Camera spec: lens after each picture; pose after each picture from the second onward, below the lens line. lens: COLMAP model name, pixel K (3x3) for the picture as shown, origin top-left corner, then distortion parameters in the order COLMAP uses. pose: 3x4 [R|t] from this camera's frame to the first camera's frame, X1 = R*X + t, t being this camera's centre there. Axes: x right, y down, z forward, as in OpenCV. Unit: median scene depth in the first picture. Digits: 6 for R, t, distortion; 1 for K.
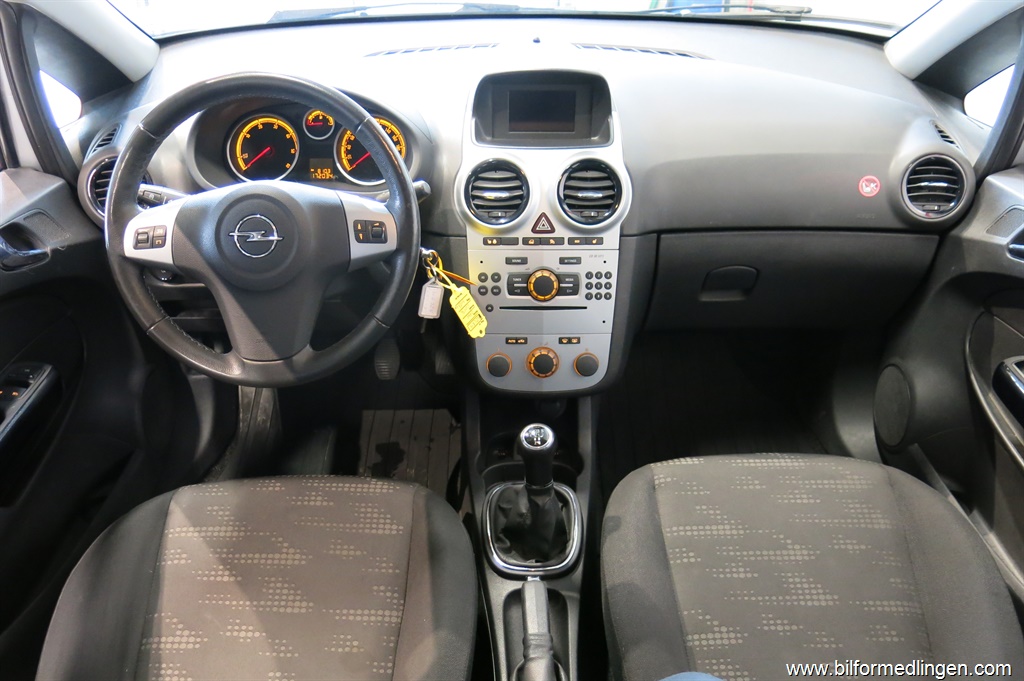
lens RADIAL K [[864.0, 0, 512.0], [0, 864.0, 340.5], [0, 0, 1]] dist [-0.021105, 0.004860]
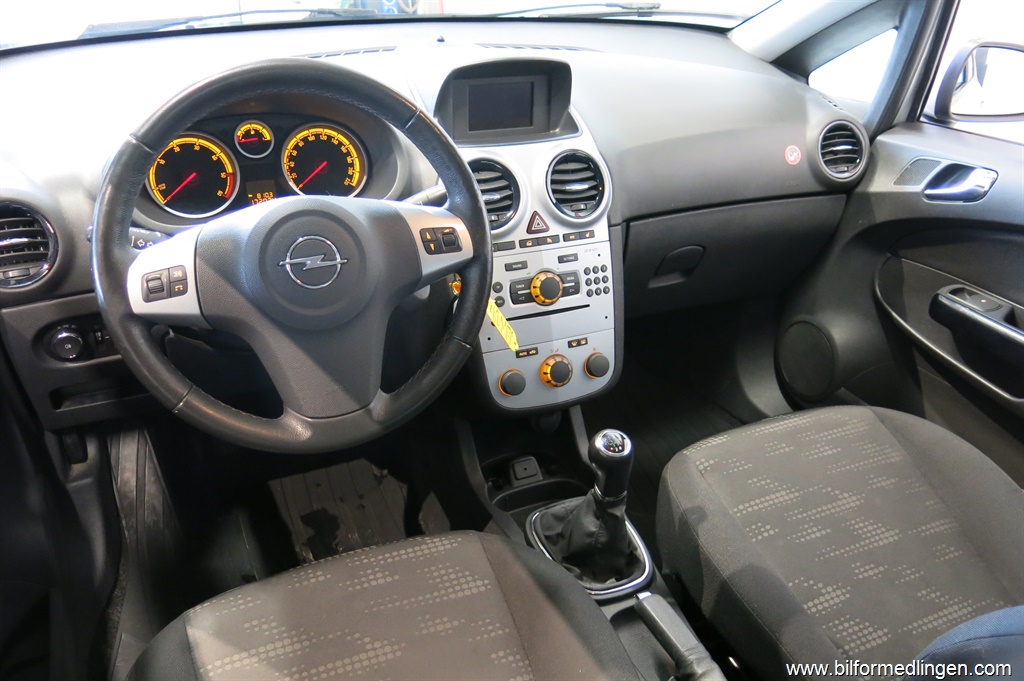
lens RADIAL K [[864.0, 0, 512.0], [0, 864.0, 340.5], [0, 0, 1]] dist [-0.021105, 0.004860]
pose [[0.910774, -0.166960, 0.377643, -0.359468], [0.184397, 0.982799, -0.010212, -0.006043], [-0.369442, 0.078937, 0.925895, 0.159029]]
